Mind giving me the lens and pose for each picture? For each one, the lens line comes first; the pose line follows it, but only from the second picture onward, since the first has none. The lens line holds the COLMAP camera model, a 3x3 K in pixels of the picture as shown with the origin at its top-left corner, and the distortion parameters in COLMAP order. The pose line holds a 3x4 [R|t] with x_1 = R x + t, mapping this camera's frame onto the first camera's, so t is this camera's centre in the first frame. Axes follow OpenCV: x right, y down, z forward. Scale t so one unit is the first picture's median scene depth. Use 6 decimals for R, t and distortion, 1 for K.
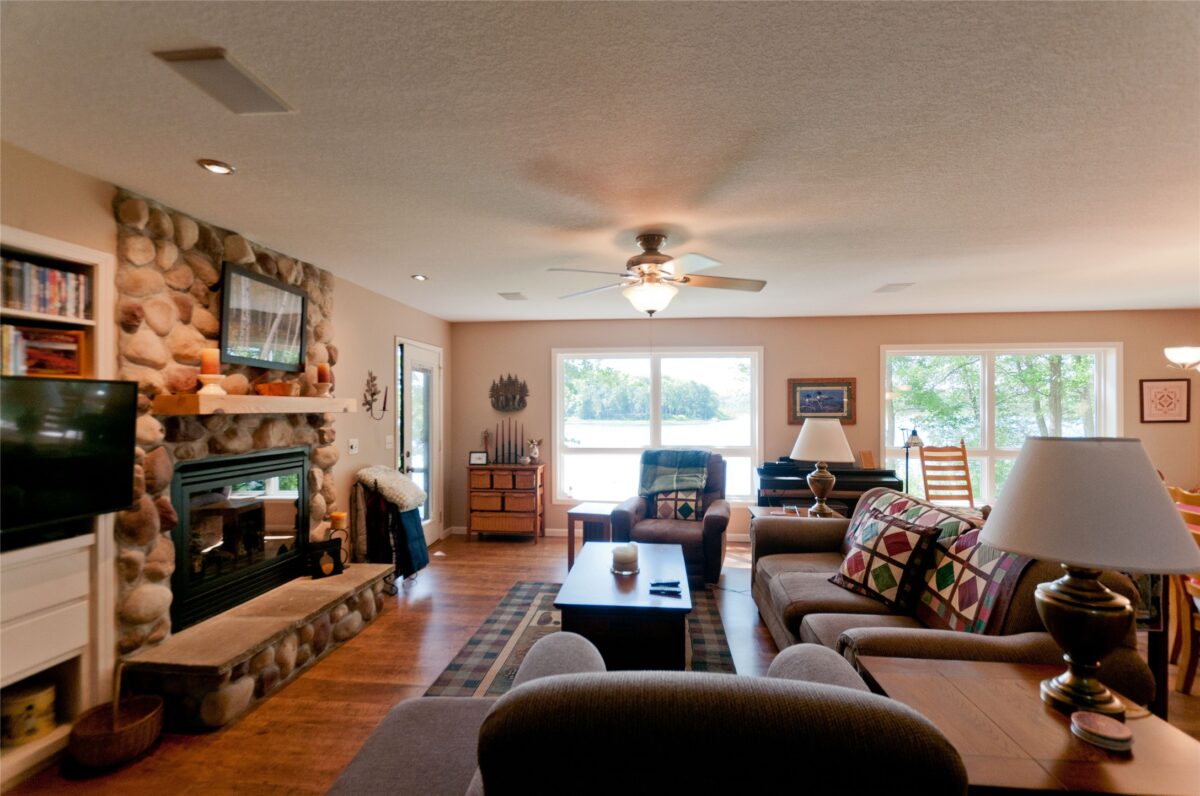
lens RADIAL K [[530.5, 0, 598.4], [0, 530.5, 408.7], [0, 0, 1]] dist [0.008617, -0.002157]
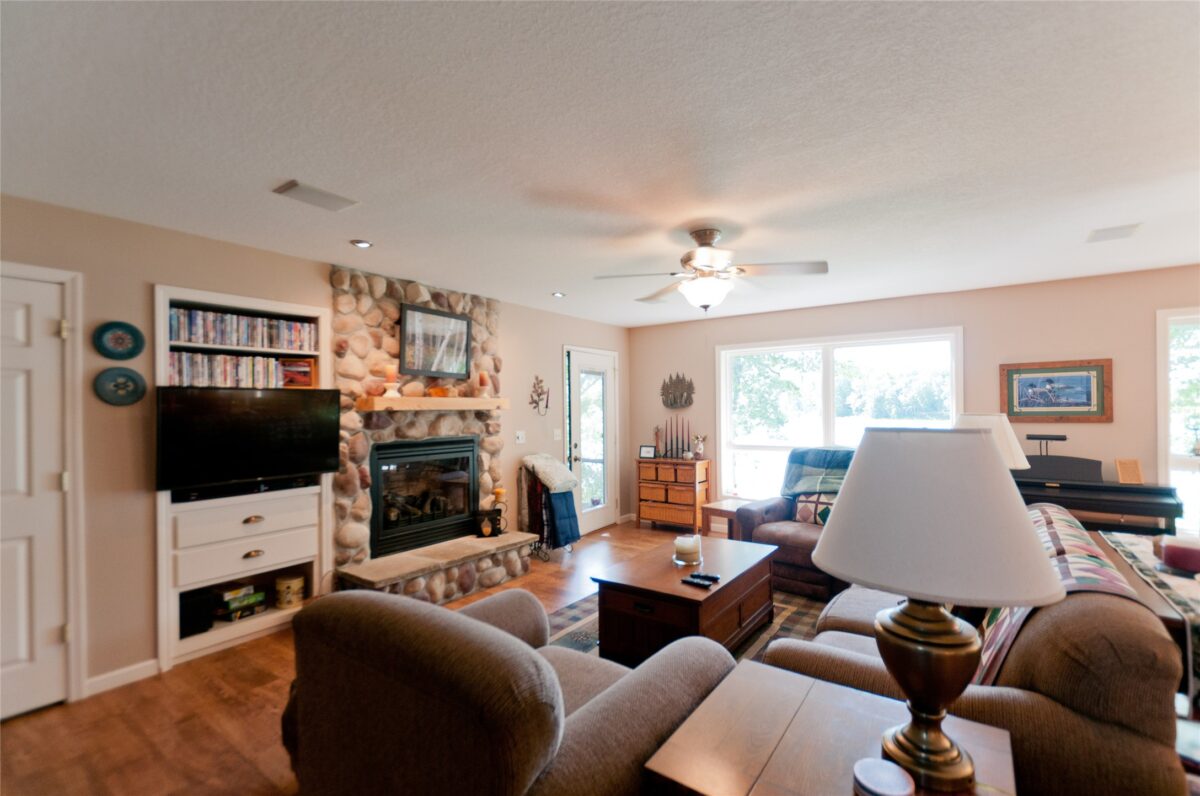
lens RADIAL K [[530.5, 0, 610.7], [0, 530.5, 407.2], [0, 0, 1]] dist [0.008617, -0.002157]
pose [[0.869996, -0.009167, -0.492973, 0.418029], [0.008276, 0.999958, -0.003988, 0.009879], [0.492989, -0.000611, 0.870035, 0.035954]]
